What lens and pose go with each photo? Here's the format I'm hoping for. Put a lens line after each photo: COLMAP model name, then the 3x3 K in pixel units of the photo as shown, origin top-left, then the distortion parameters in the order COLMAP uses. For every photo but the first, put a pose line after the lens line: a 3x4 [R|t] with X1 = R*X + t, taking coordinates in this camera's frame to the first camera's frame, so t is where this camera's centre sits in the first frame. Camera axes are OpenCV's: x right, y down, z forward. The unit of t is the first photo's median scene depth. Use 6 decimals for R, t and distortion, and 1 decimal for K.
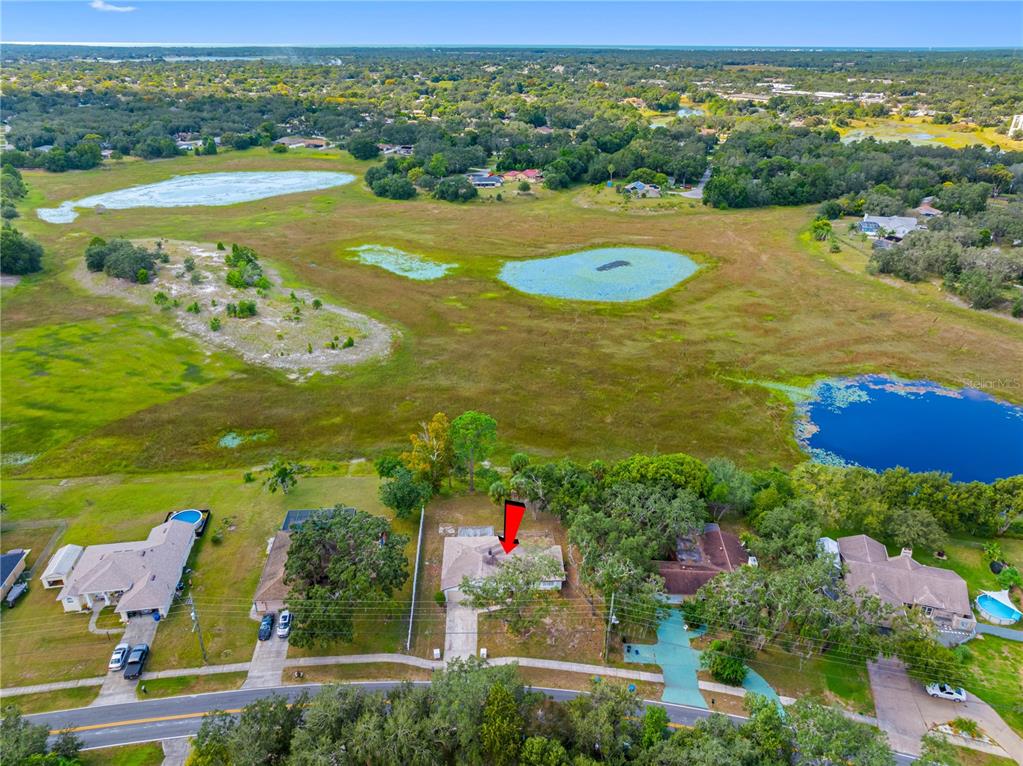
lens RADIAL K [[708.2, 0, 511.5], [0, 708.2, 383.2], [0, 0, 1]] dist [-0.000197, 0.000491]
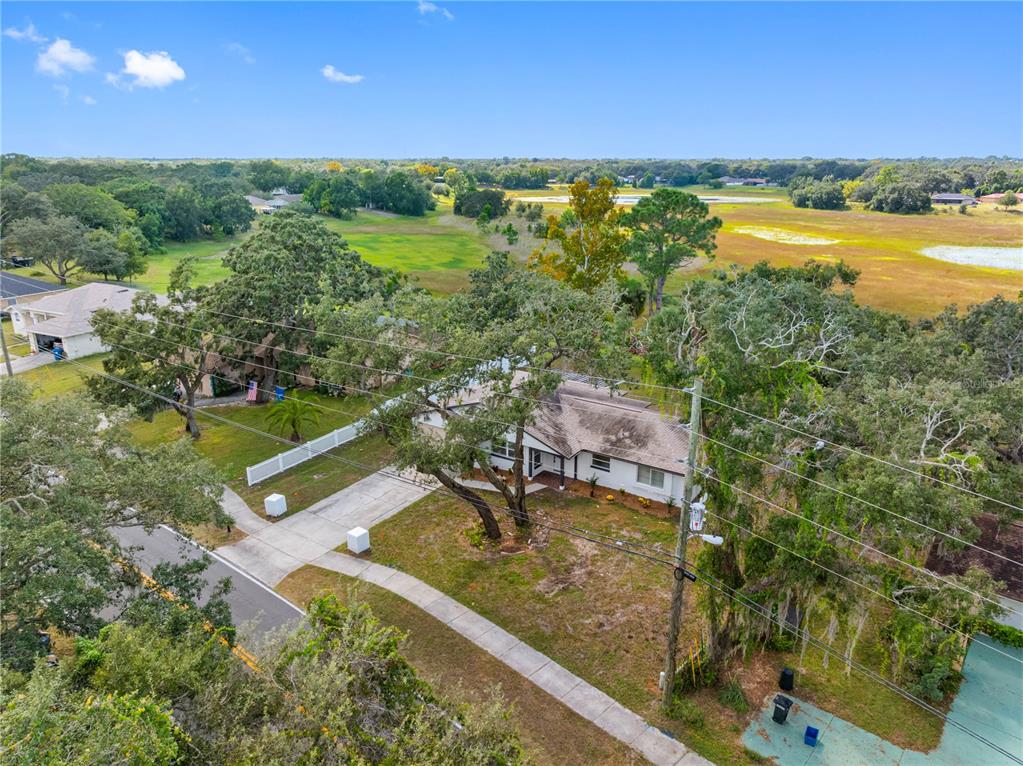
lens RADIAL K [[708.2, 0, 512.6], [0, 708.2, 382.0], [0, 0, 1]] dist [-0.000197, 0.000491]
pose [[0.807804, 0.171326, -0.564003, 0.078245], [-0.246799, 0.967228, -0.059670, 0.112093], [0.535297, 0.187397, 0.823614, 0.268242]]
